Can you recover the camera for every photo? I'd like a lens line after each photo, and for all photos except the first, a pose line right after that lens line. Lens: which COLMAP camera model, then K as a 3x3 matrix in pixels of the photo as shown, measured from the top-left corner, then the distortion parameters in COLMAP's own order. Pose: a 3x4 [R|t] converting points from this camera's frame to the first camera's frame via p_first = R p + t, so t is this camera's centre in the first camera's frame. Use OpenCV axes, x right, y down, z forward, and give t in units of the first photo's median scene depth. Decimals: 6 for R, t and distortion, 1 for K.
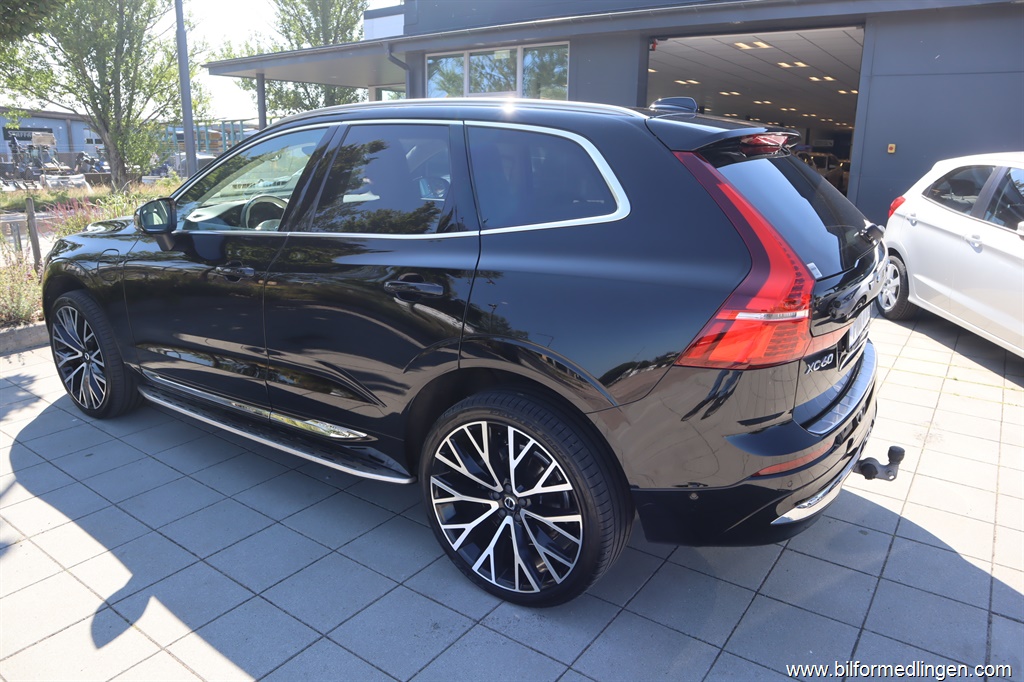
lens RADIAL K [[706.7, 0, 512.0], [0, 706.7, 341.0], [0, 0, 1]] dist [-0.107966, 0.063238]
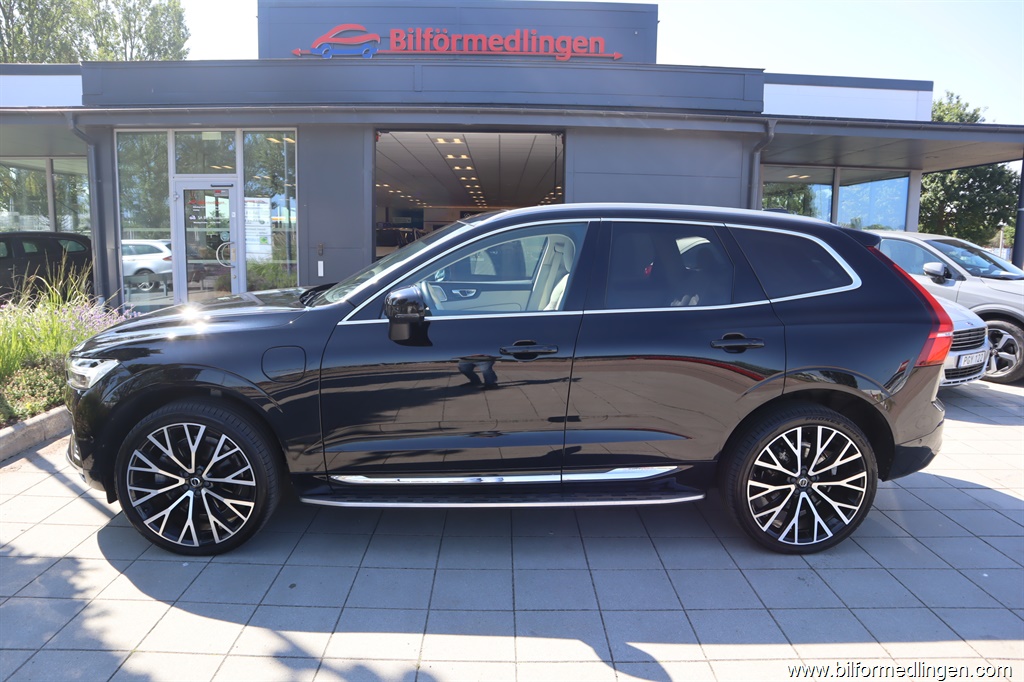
lens RADIAL K [[706.7, 0, 512.0], [0, 706.7, 341.0], [0, 0, 1]] dist [-0.107966, 0.063238]
pose [[0.804497, -0.087450, 0.587484, -1.292467], [0.150120, 0.986926, -0.058664, -0.065796], [-0.574673, 0.135388, 0.807107, 0.143288]]
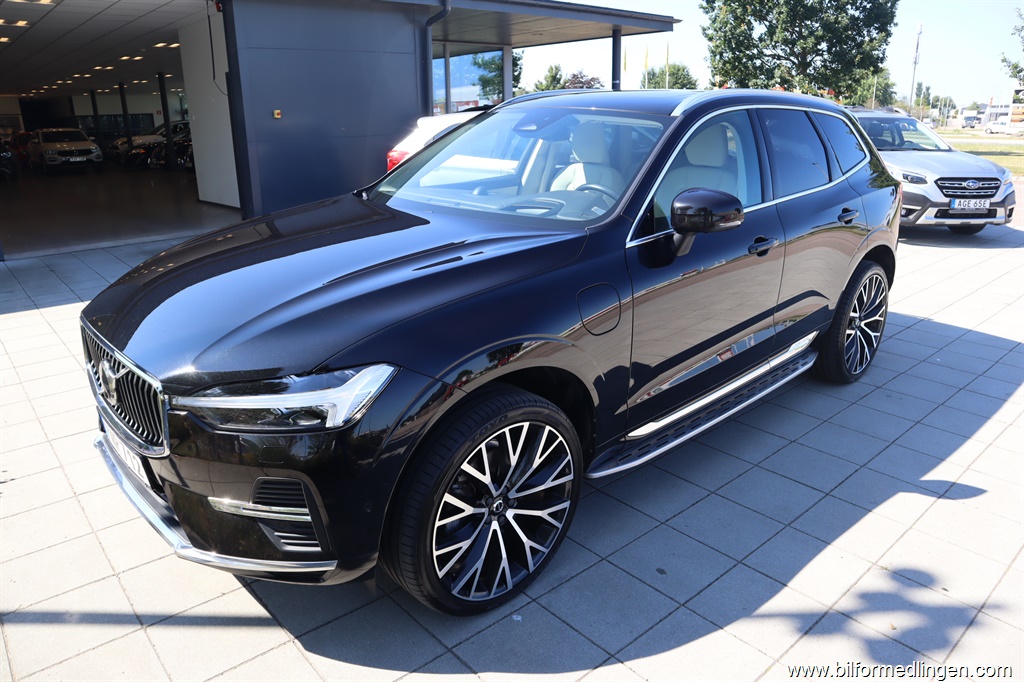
lens RADIAL K [[706.7, 0, 512.0], [0, 706.7, 341.0], [0, 0, 1]] dist [-0.107966, 0.063238]
pose [[0.221875, -0.317053, 0.922089, -1.822778], [0.270324, 0.928593, 0.254244, -0.410751], [-0.936855, 0.192852, 0.291739, 1.302797]]
